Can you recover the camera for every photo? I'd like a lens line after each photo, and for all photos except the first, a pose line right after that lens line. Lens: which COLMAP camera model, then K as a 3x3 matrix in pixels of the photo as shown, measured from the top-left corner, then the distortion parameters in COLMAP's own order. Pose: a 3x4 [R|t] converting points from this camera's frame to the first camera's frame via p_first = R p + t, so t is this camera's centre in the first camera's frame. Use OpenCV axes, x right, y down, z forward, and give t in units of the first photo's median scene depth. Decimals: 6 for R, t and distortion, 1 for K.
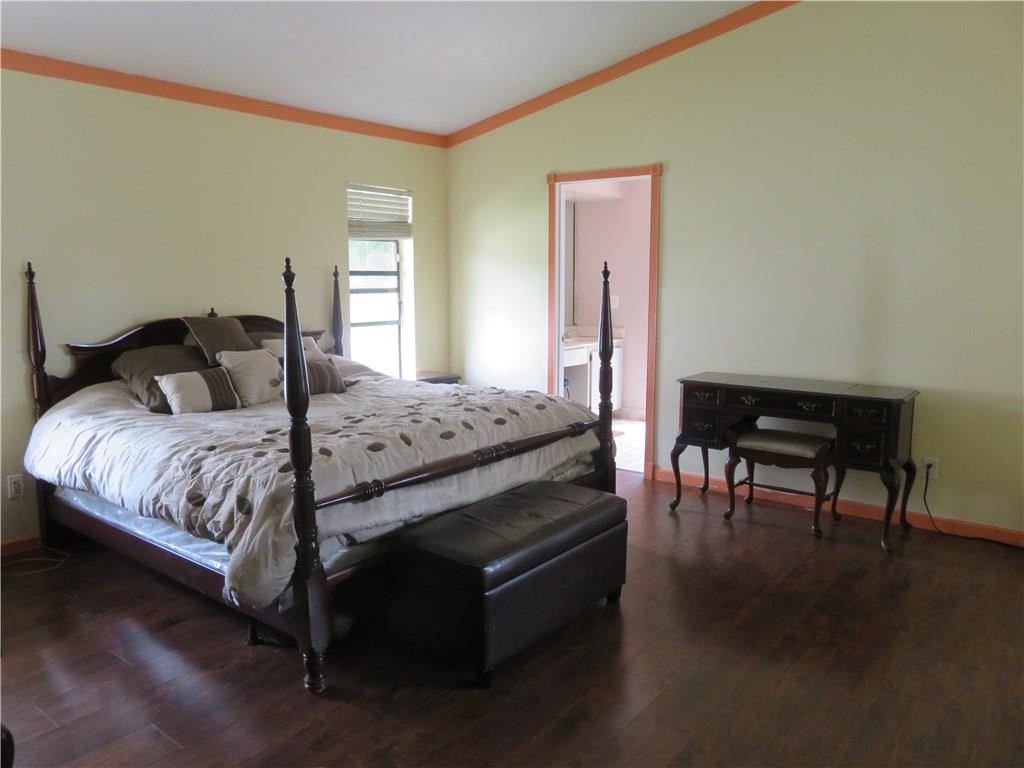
lens RADIAL K [[767.6, 0, 509.8], [0, 767.6, 384.2], [0, 0, 1]] dist [-0.001054, 0.000974]
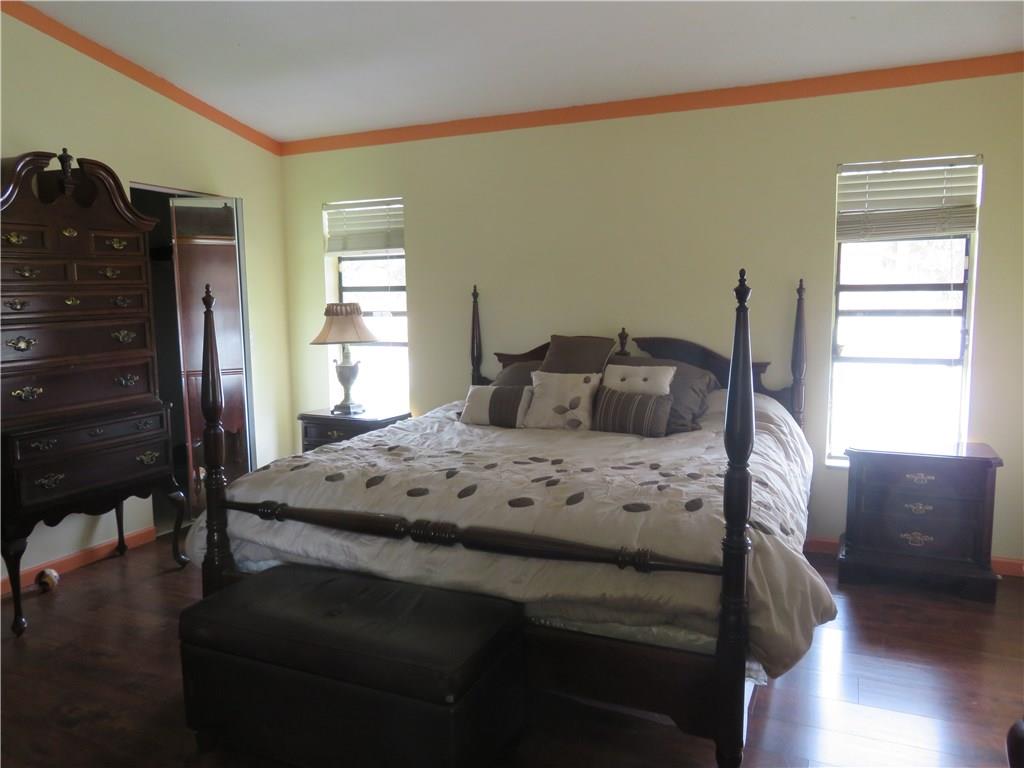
lens RADIAL K [[767.6, 0, 509.8], [0, 767.6, 384.2], [0, 0, 1]] dist [-0.001054, 0.000974]
pose [[0.239971, 0.114676, -0.963983, 0.434728], [-0.125779, 0.988301, 0.086258, -0.078901], [0.962597, 0.100550, 0.251587, 0.531587]]
